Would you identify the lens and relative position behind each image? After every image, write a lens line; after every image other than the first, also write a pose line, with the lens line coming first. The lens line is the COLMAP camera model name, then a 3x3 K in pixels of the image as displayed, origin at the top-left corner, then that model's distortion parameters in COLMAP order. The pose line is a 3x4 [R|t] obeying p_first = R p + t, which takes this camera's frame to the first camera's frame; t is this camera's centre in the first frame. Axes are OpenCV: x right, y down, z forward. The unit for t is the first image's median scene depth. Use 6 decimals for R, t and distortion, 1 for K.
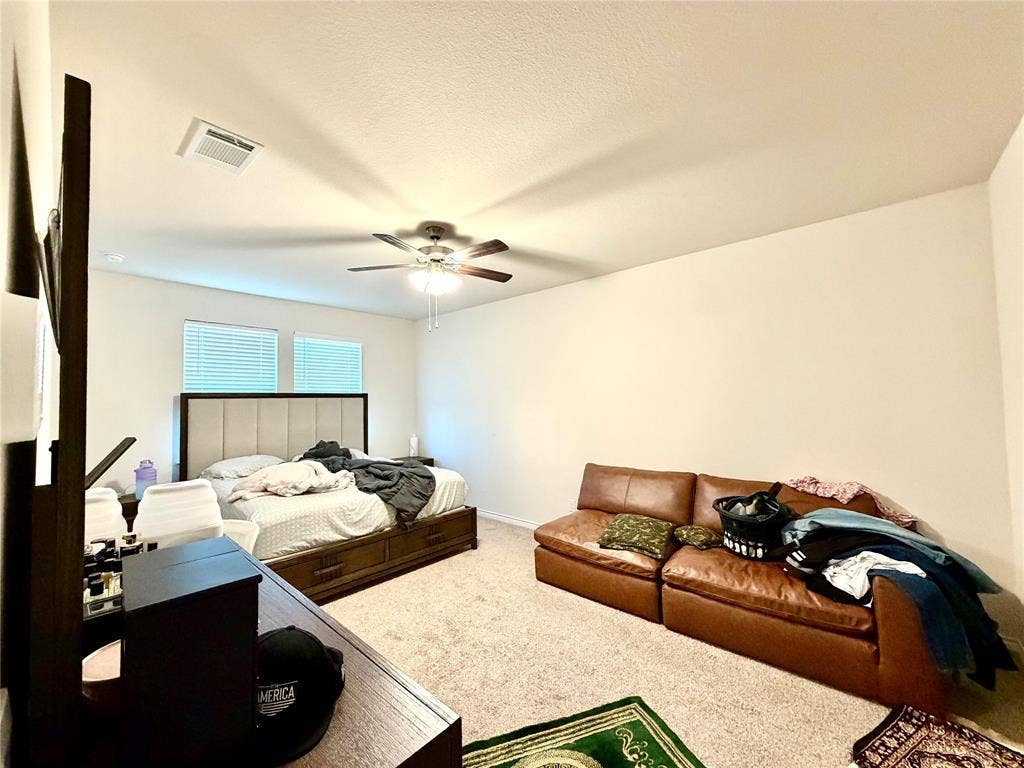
lens RADIAL K [[408.0, 0, 512.0], [0, 408.0, 384.0], [0, 0, 1]] dist [-0.000270, 0.000597]
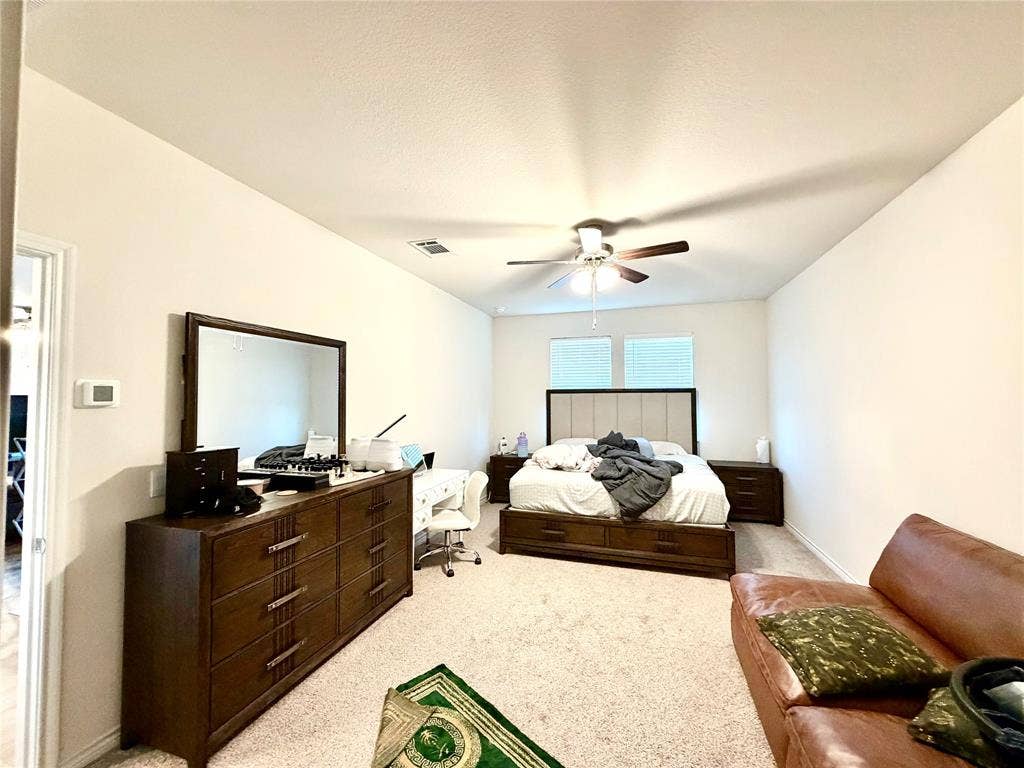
lens RADIAL K [[408.0, 0, 512.0], [0, 408.0, 384.0], [0, 0, 1]] dist [-0.000270, 0.000597]
pose [[0.409701, -0.017548, -0.912051, 0.551262], [0.032317, 0.999467, -0.004713, 0.005136], [0.911647, -0.027544, 0.410050, 0.334983]]
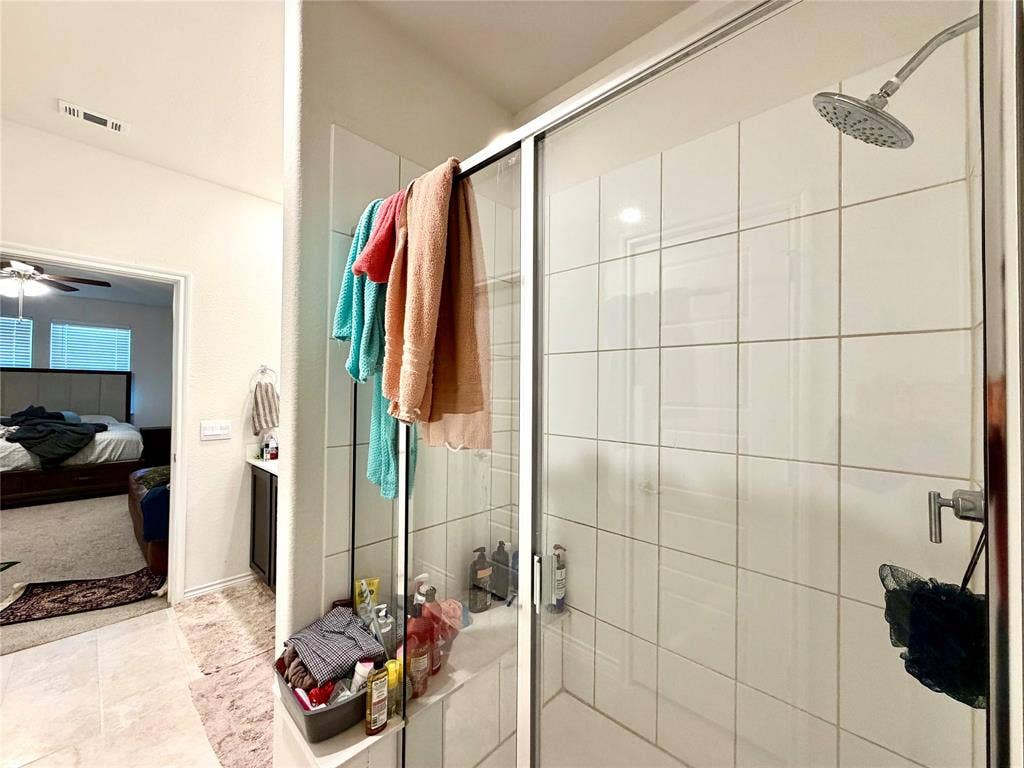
lens RADIAL K [[408.0, 0, 512.0], [0, 408.0, 384.0], [0, 0, 1]] dist [-0.000270, 0.000597]
pose [[0.999173, 0.028629, -0.028888, 1.294958], [-0.027880, 0.999273, 0.026010, -0.005501], [0.029611, -0.025183, 0.999244, -0.288332]]
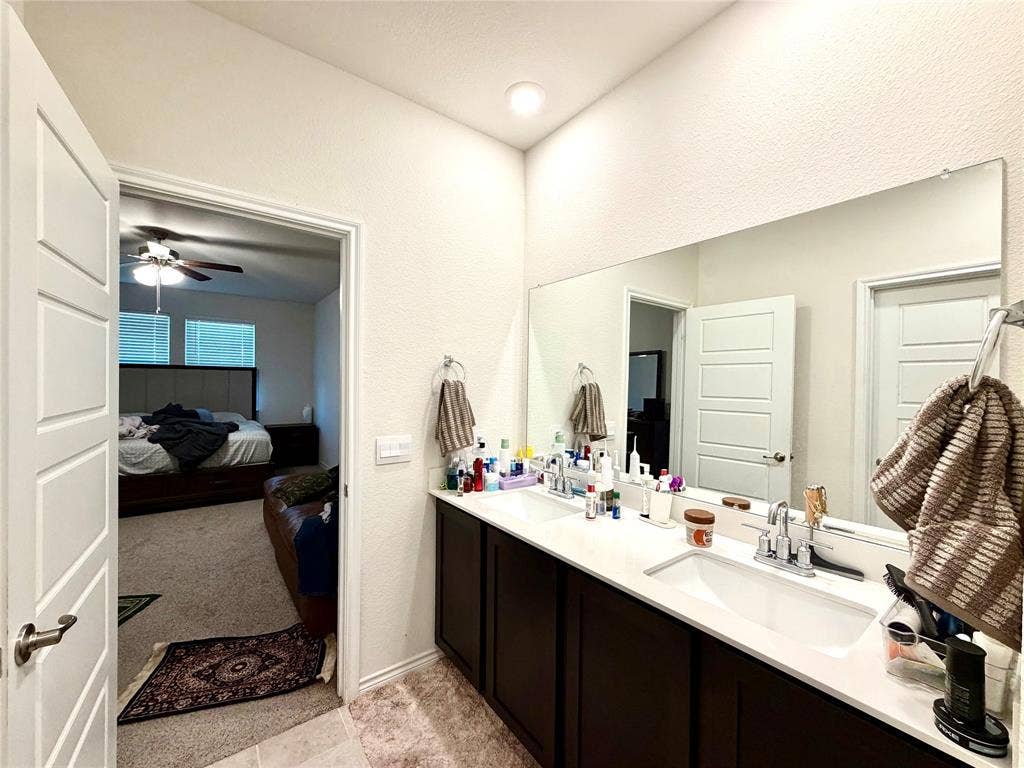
lens RADIAL K [[408.0, 0, 512.0], [0, 408.0, 384.0], [0, 0, 1]] dist [-0.000270, 0.000597]
pose [[0.980157, 0.028230, -0.196200, 0.962806], [-0.019724, 0.998784, 0.045174, 0.004216], [0.197237, -0.040408, 0.979523, -0.021061]]
